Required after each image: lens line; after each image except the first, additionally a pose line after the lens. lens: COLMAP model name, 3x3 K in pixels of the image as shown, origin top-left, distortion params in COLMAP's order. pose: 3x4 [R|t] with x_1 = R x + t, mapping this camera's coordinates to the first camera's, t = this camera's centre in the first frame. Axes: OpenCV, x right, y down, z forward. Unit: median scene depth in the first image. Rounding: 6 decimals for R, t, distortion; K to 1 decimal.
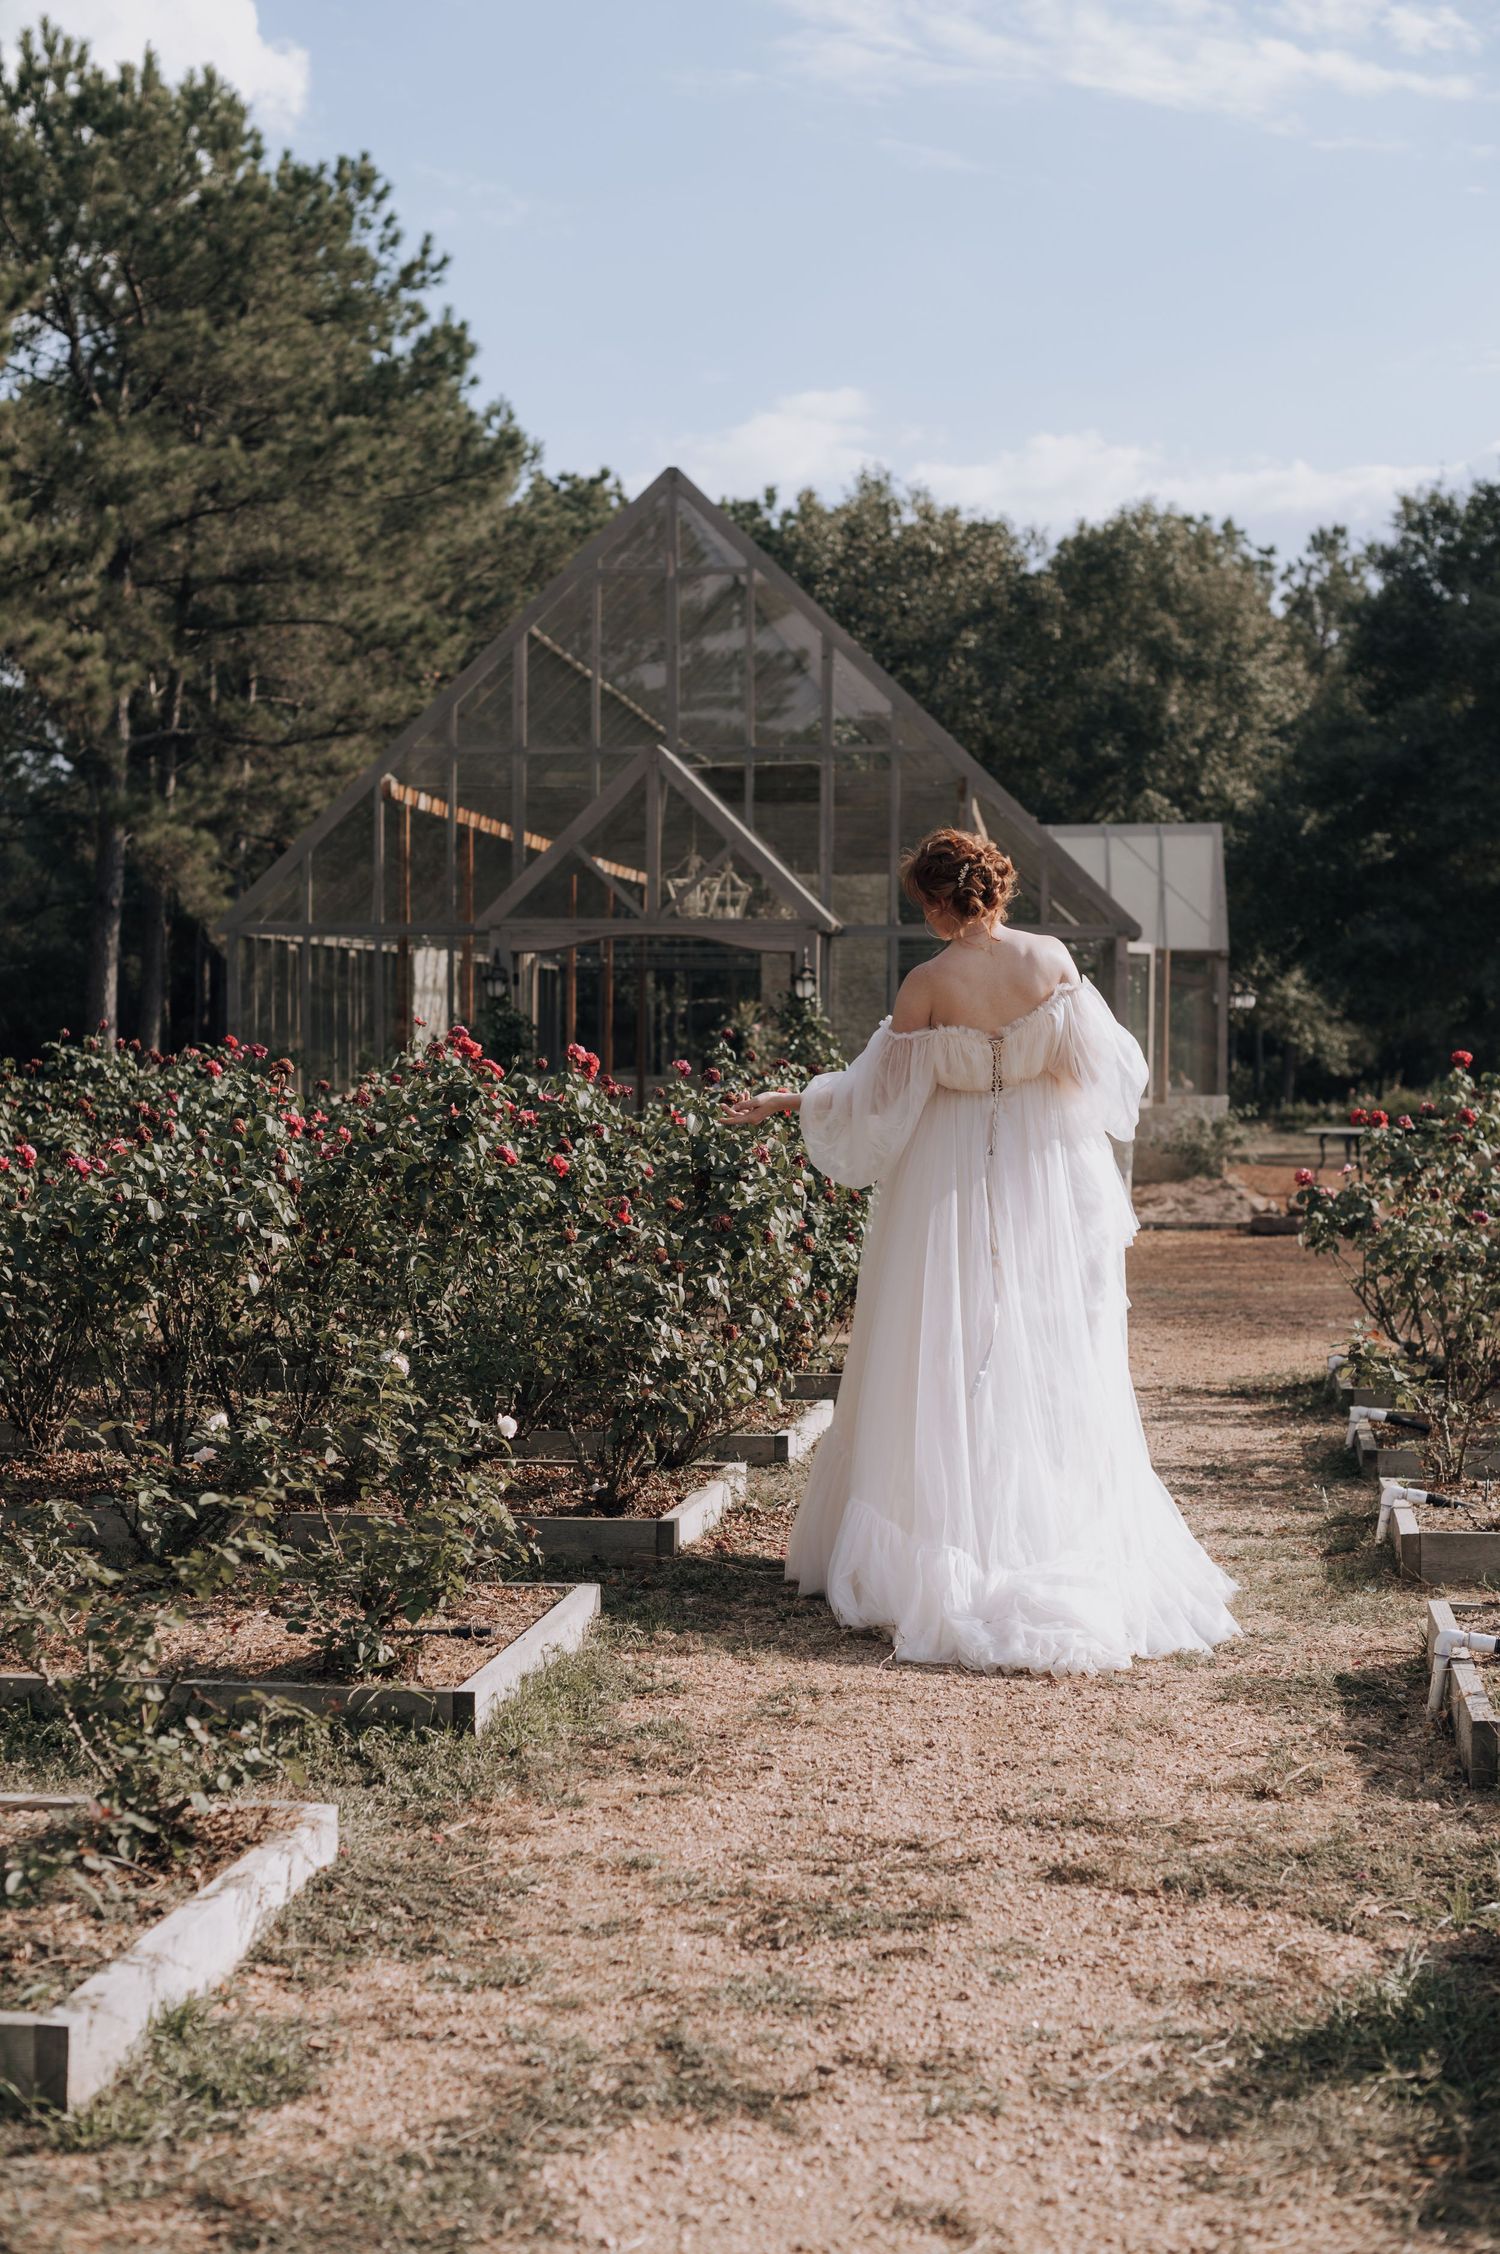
lens RADIAL K [[3266.5, 0, 733.5], [0, 3266.5, 1129.0], [0, 0, 1]] dist [0.017434, -0.035927]
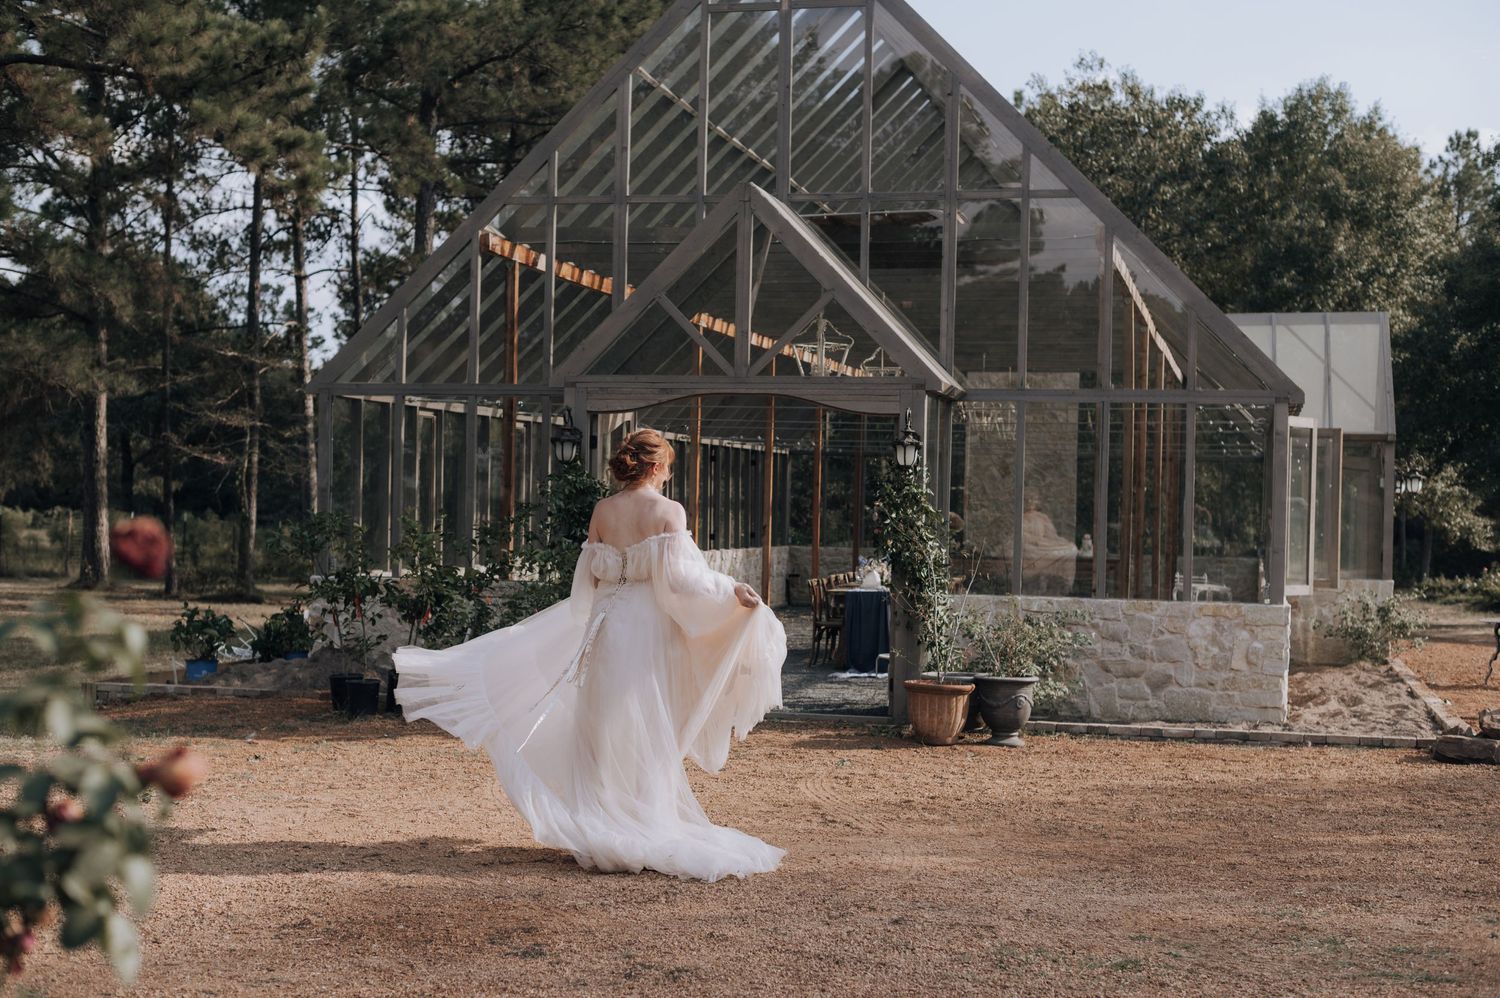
lens RADIAL K [[2124.6, 0, 750.0], [0, 2124.6, 499.0], [0, 0, 1]] dist [-0.003304, 0.016557]
pose [[0.990787, 0.015873, -0.134496, 0.033324], [-0.020802, 0.999159, -0.035323, -0.006148], [0.133823, 0.037796, 0.990284, 0.254250]]
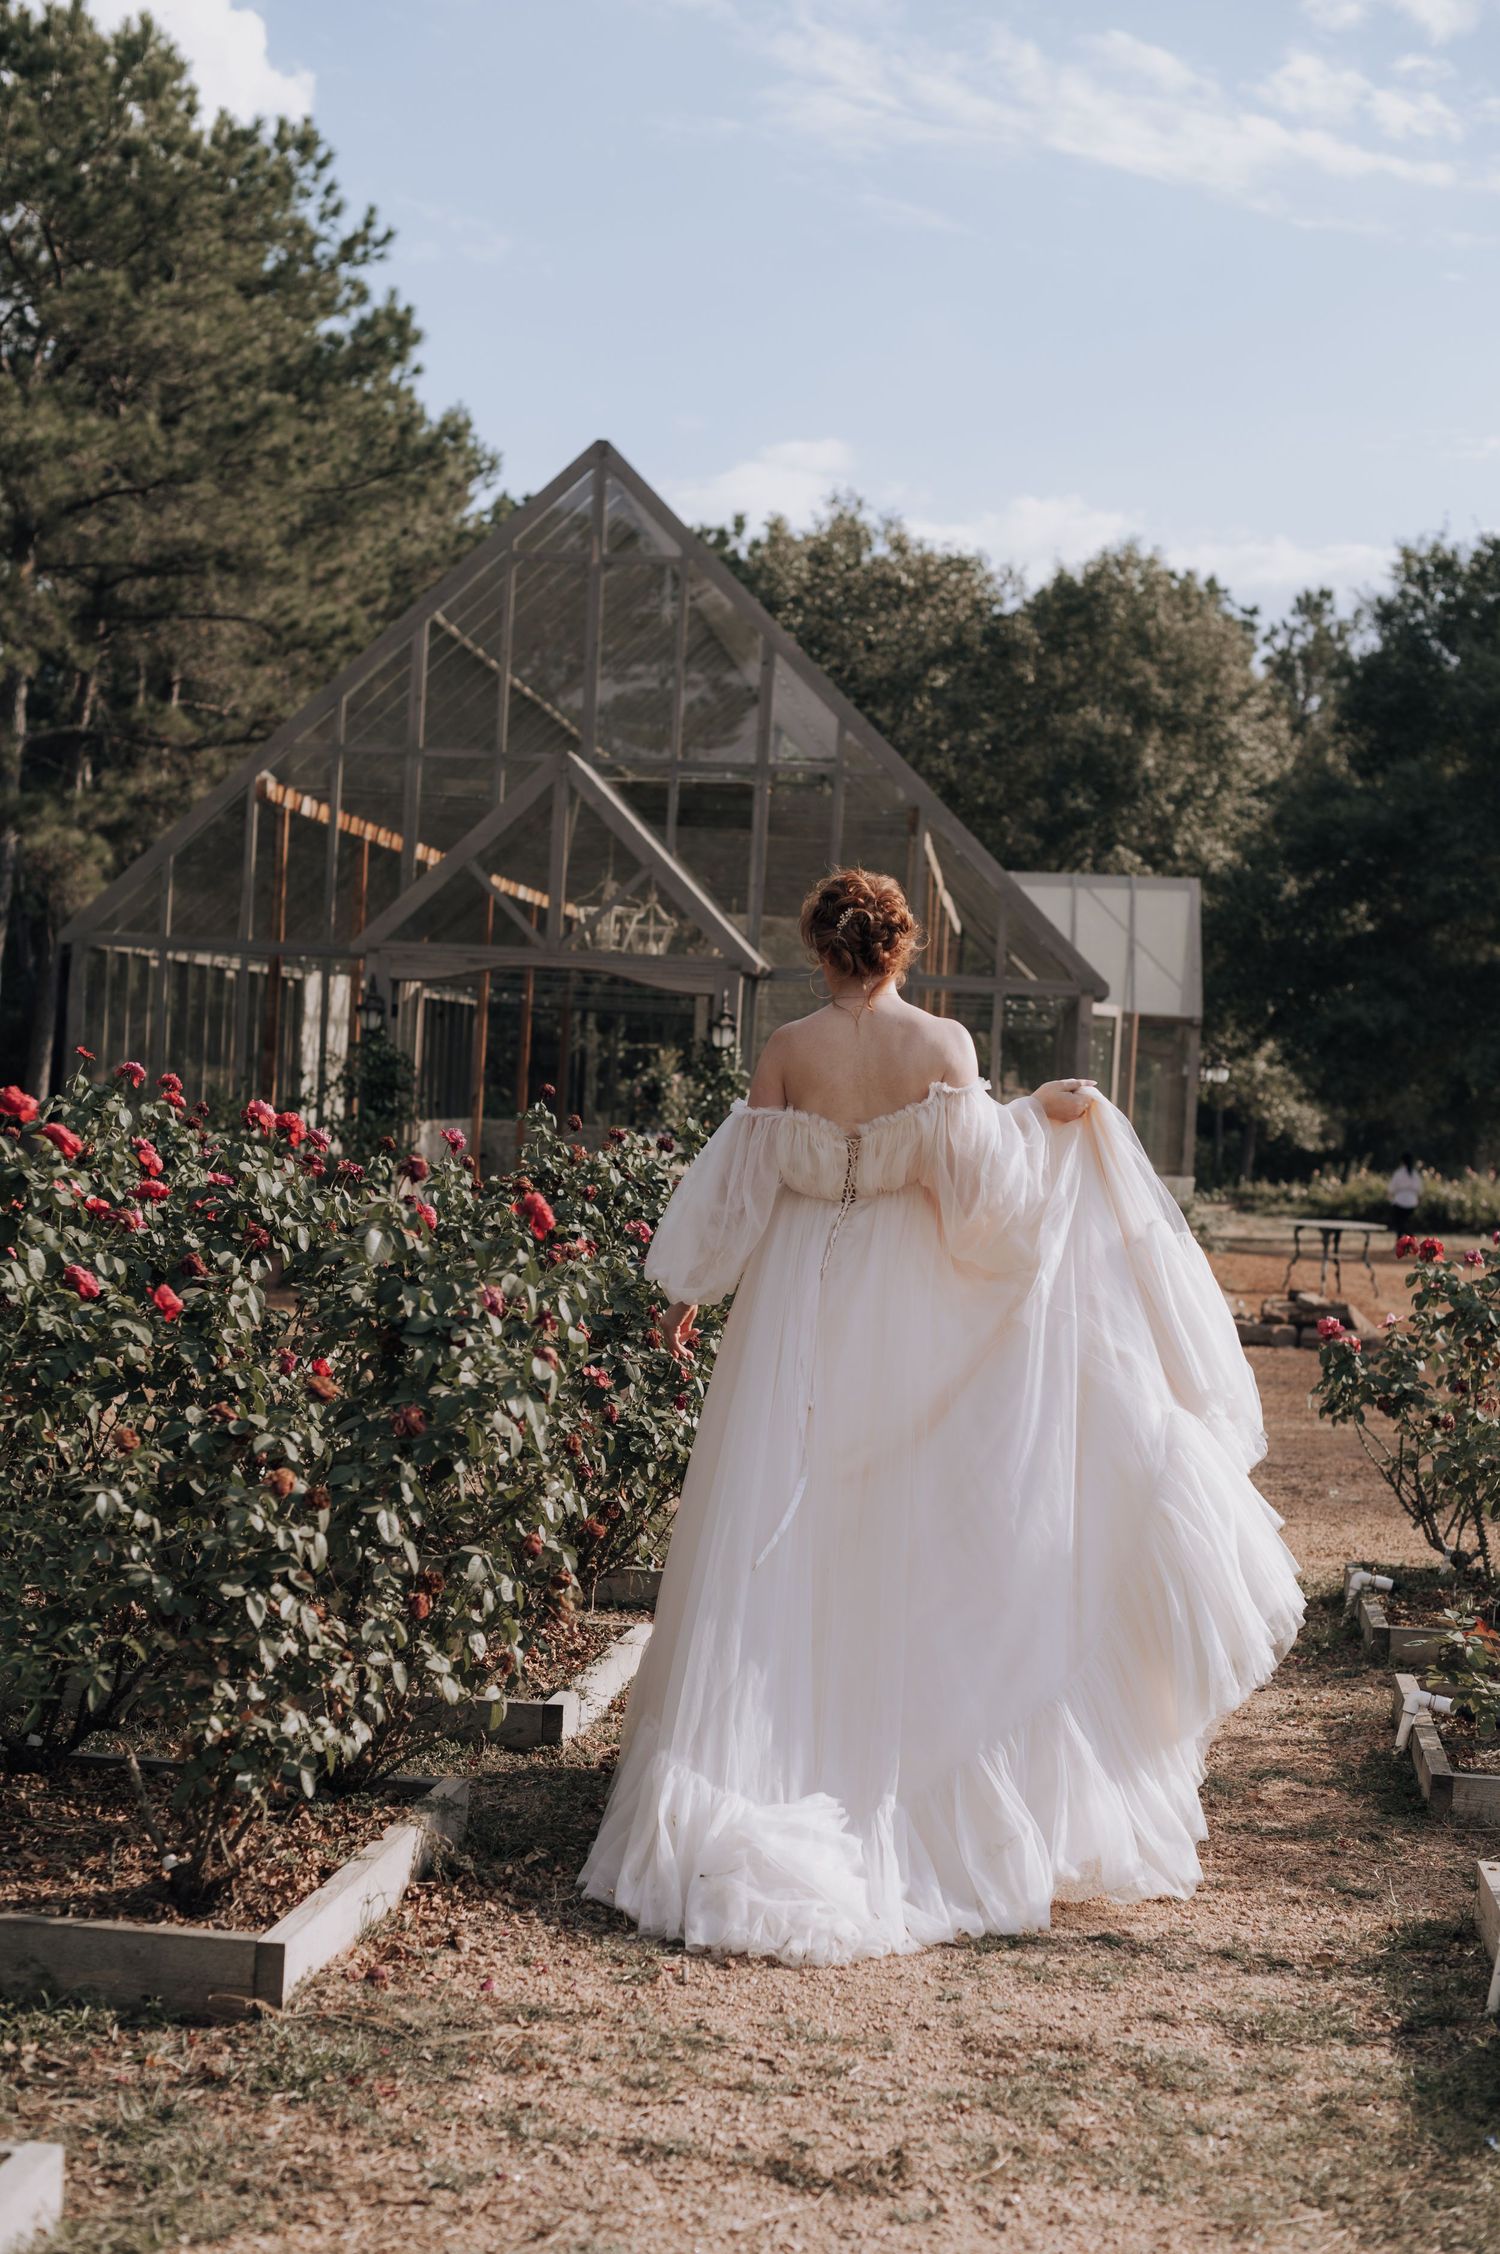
lens RADIAL K [[3249.9, 0, 743.0], [0, 3249.9, 1113.8], [0, 0, 1]] dist [0.015748, -0.021197]
pose [[0.998729, 0.047760, 0.016092, 0.008375], [-0.047441, 0.998681, -0.019642, -0.003339], [-0.017009, 0.018854, 0.999678, 0.077015]]
